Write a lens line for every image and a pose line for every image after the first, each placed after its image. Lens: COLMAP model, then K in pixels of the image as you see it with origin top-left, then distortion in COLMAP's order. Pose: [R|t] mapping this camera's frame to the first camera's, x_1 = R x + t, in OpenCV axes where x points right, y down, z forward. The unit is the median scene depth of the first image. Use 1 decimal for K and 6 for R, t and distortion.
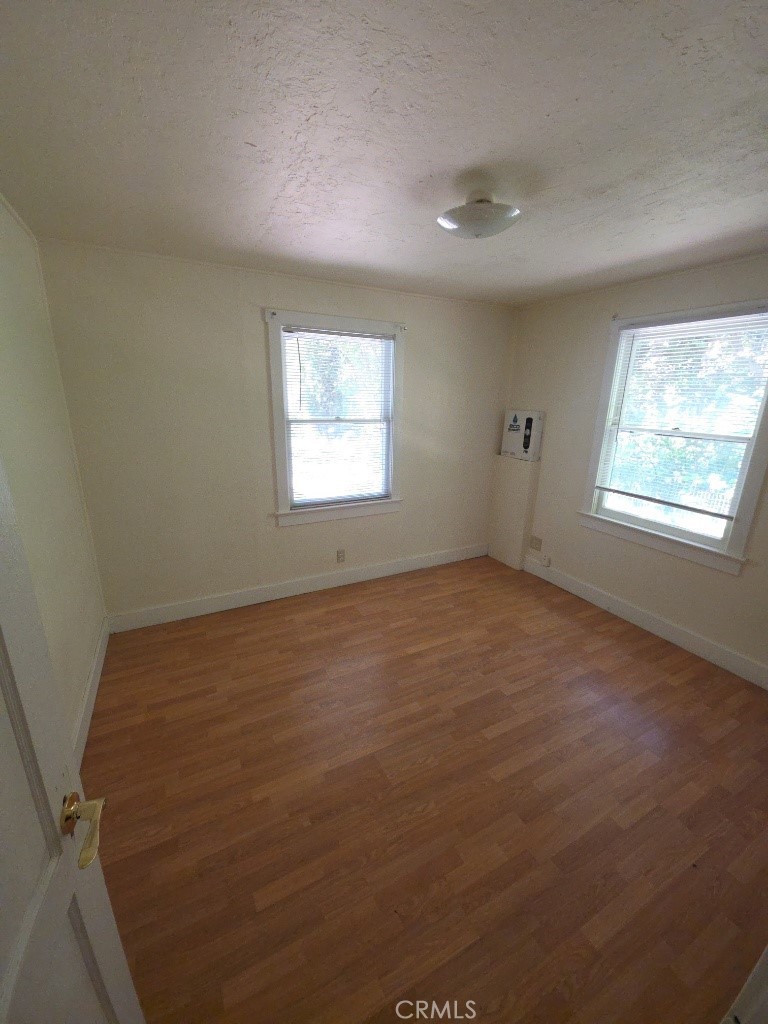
lens RADIAL K [[407.5, 0, 383.2], [0, 407.5, 512.9], [0, 0, 1]] dist [0.008050, -0.005608]
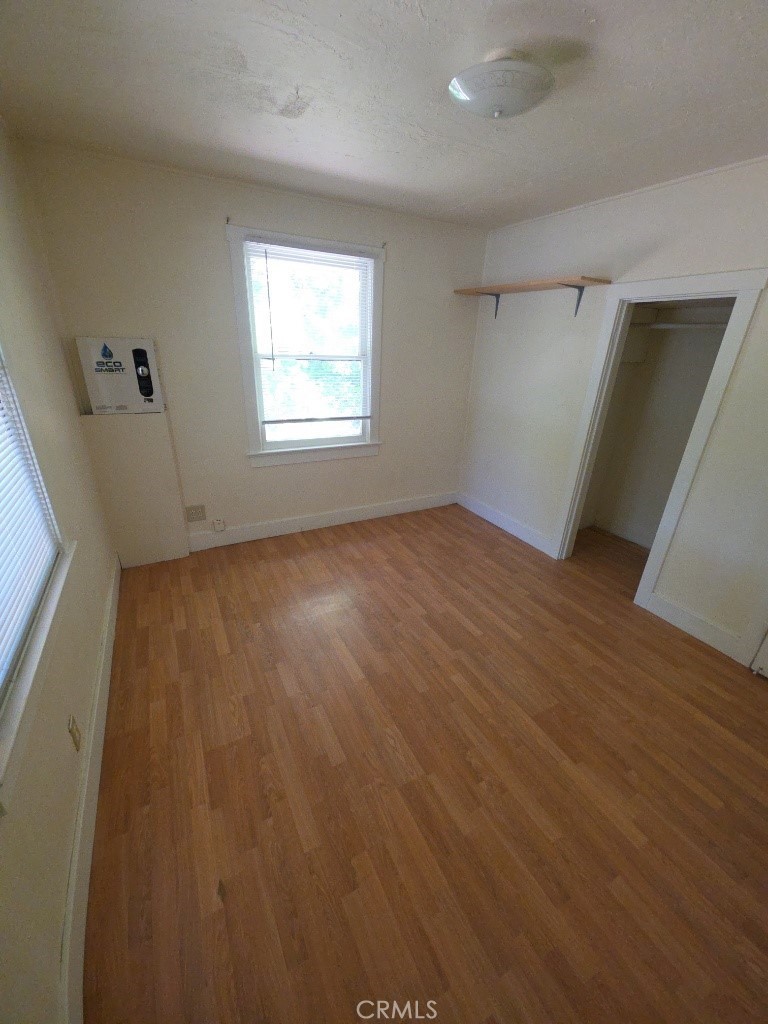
lens RADIAL K [[407.5, 0, 383.4], [0, 407.5, 511.7], [0, 0, 1]] dist [0.008050, -0.005608]
pose [[-0.007024, -0.412850, 0.910772, -0.444375], [0.243239, 0.882733, 0.402016, -0.201037], [-0.969941, 0.224359, 0.094221, 0.719755]]
